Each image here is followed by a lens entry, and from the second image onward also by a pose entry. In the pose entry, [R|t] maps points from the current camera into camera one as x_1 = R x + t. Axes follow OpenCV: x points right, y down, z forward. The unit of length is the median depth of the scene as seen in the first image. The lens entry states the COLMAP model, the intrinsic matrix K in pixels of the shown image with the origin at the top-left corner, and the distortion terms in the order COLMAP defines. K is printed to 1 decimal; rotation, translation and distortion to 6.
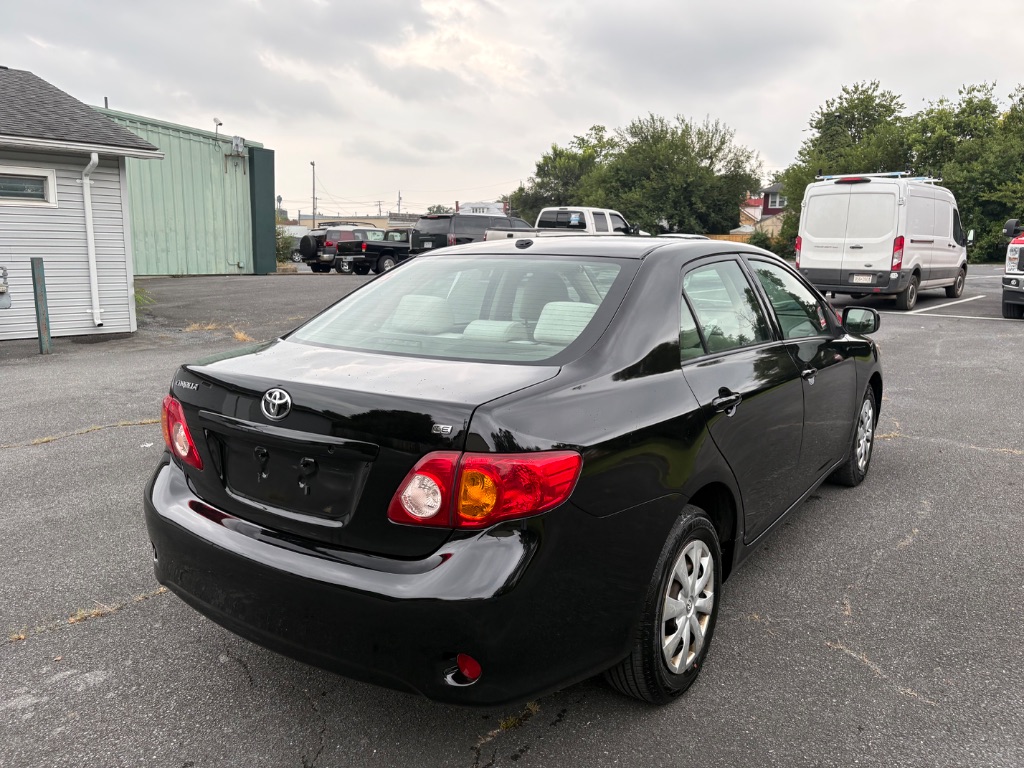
lens RADIAL K [[772.9, 0, 508.2], [0, 772.9, 380.2], [0, 0, 1]] dist [0.054404, -0.049854]
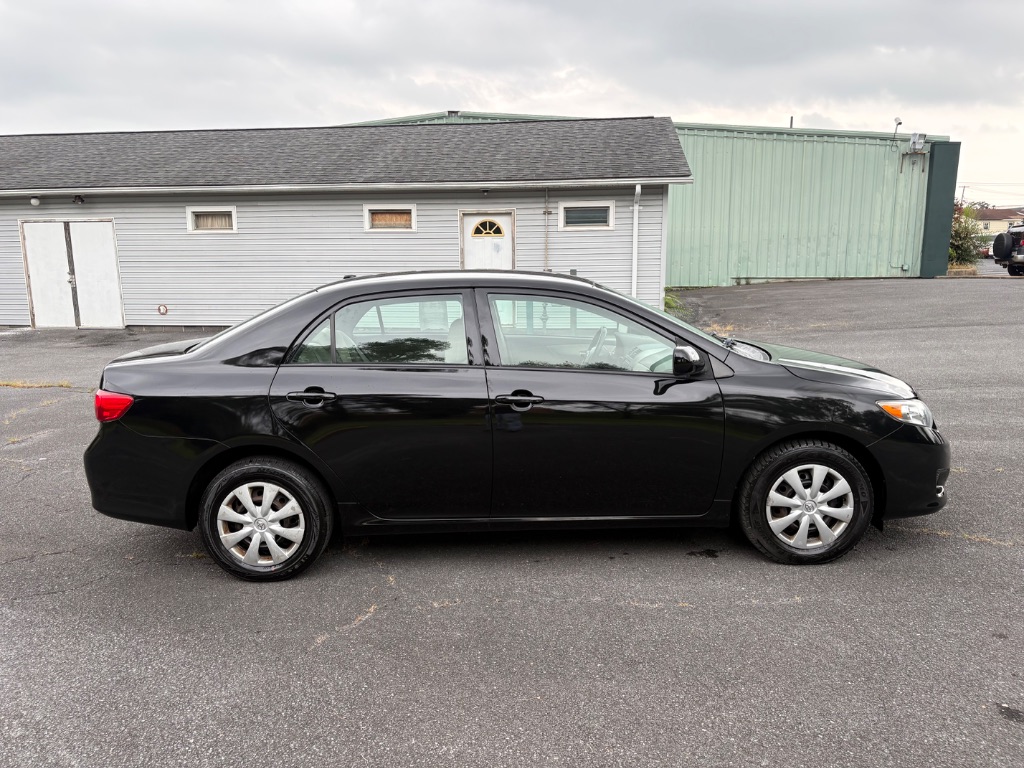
lens RADIAL K [[772.9, 0, 514.3], [0, 772.9, 385.4], [0, 0, 1]] dist [0.054404, -0.049854]
pose [[0.589839, 0.124090, -0.797929, 0.166720], [-0.116786, 0.990843, 0.067761, -0.013832], [0.799031, 0.053219, 0.598930, 0.047635]]
